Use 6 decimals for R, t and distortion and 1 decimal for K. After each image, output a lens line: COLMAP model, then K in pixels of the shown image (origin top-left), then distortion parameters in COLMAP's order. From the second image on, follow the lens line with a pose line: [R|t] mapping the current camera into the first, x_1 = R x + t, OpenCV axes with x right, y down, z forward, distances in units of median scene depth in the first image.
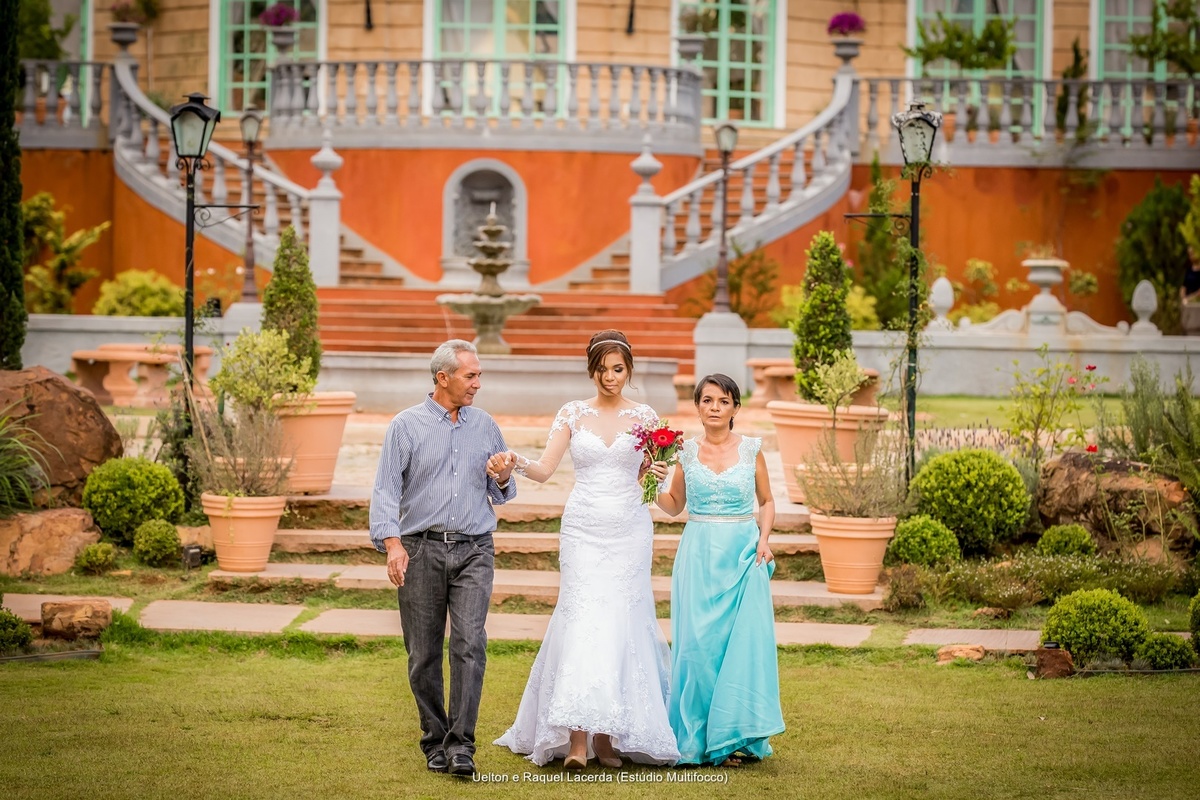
lens RADIAL K [[5159.8, 0, 601.3], [0, 5159.8, 400.3], [0, 0, 1]] dist [0.218274, 0.000000]
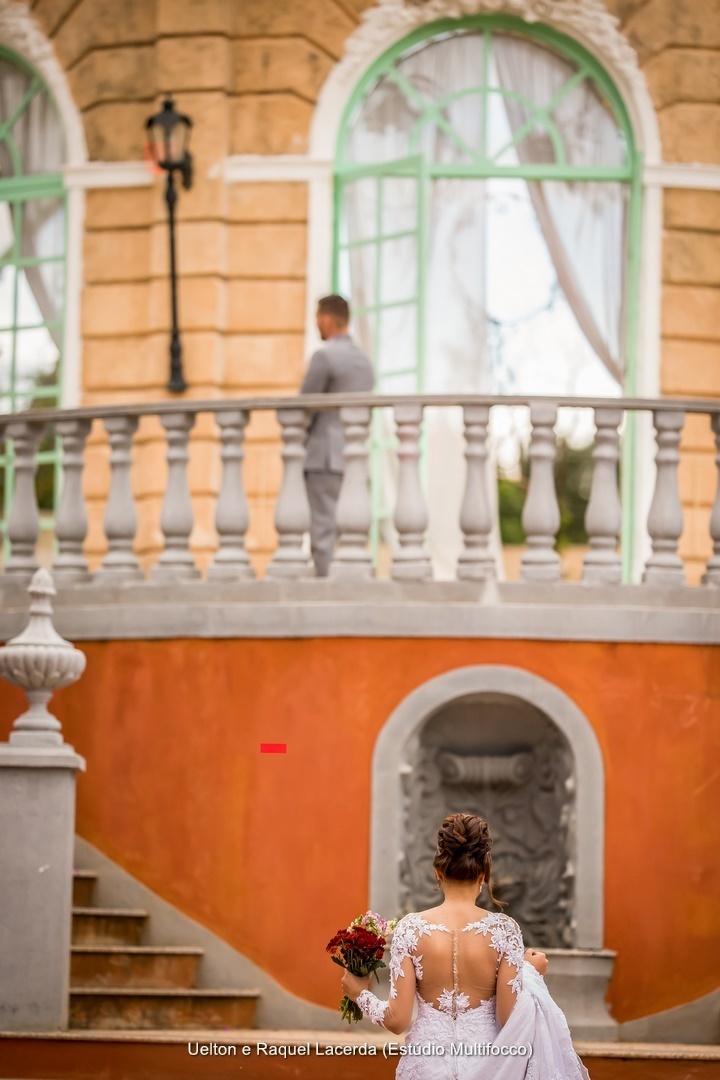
lens RADIAL K [[4643.8, 0, 360.0], [0, 4643.8, 538.1], [0, 0, 1]] dist [0.218274, 0.000000]
pose [[0.999927, 0.004382, -0.011232, -0.027107], [-0.005553, 0.994303, -0.106446, -0.020541], [0.010701, 0.106501, 0.994255, 0.658841]]
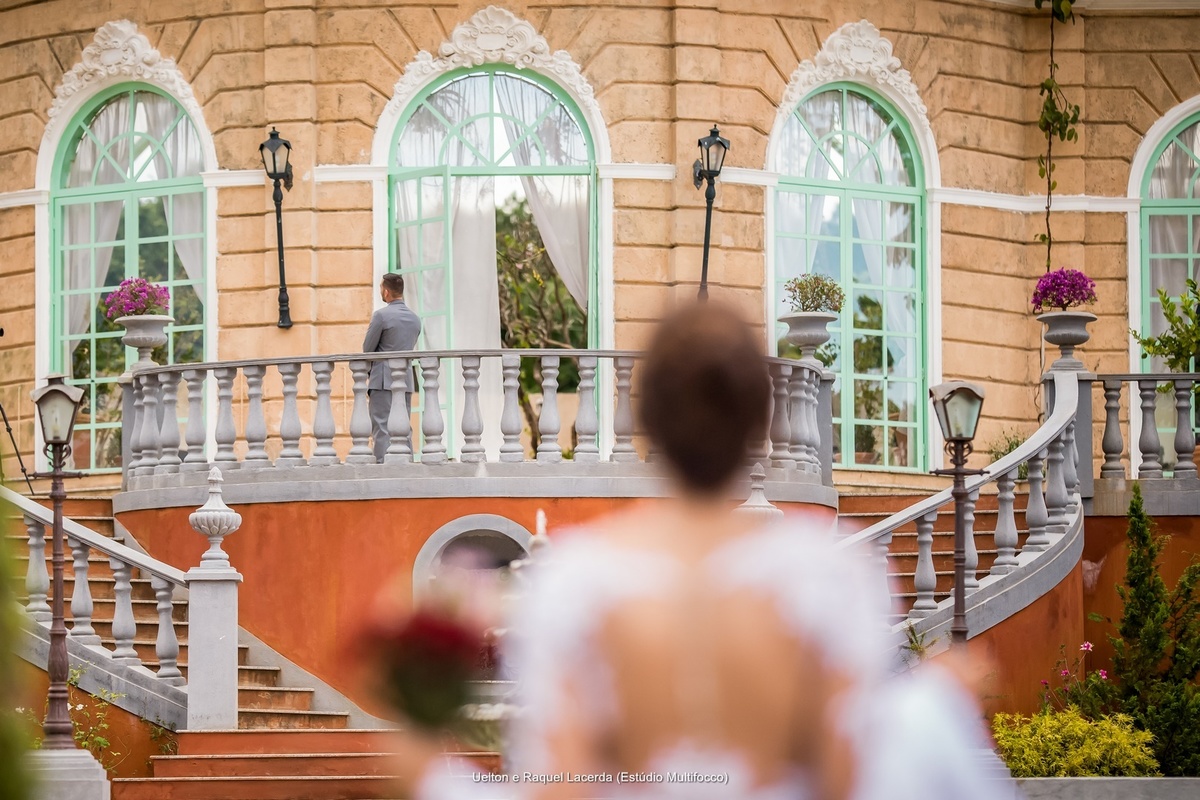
lens RADIAL K [[5380.9, 0, 594.4], [0, 5380.9, 398.7], [0, 0, 1]] dist [0.052758, 0.000000]
pose [[0.999704, -0.022202, 0.009991, -0.014984], [0.023053, 0.995197, -0.095142, -0.000571], [-0.007830, 0.095344, 0.995414, 0.370037]]
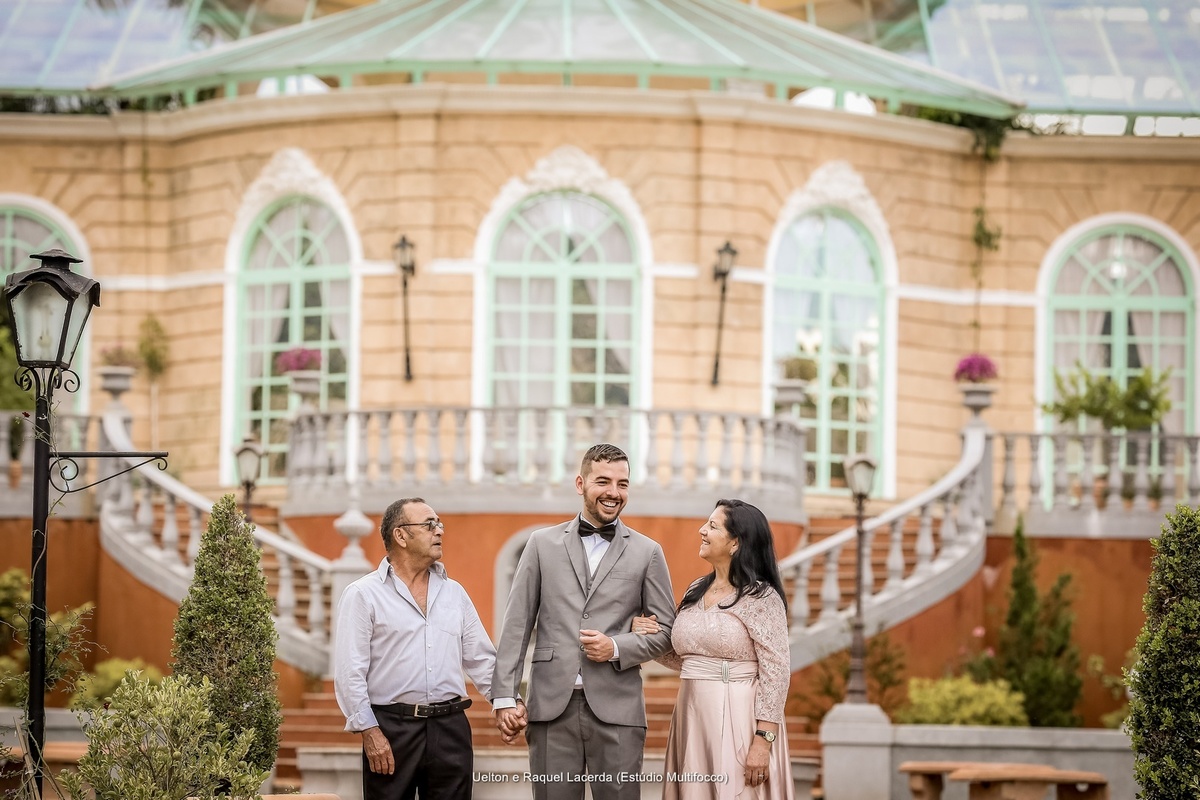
lens RADIAL K [[4552.1, 0, 609.8], [0, 4552.1, 433.5], [0, 0, 1]] dist [0.249591, 0.000000]
pose [[0.999988, 0.000591, -0.004781, -0.008577], [-0.000998, 0.996335, -0.085530, 0.000908], [0.004713, 0.085534, 0.996324, 0.265585]]
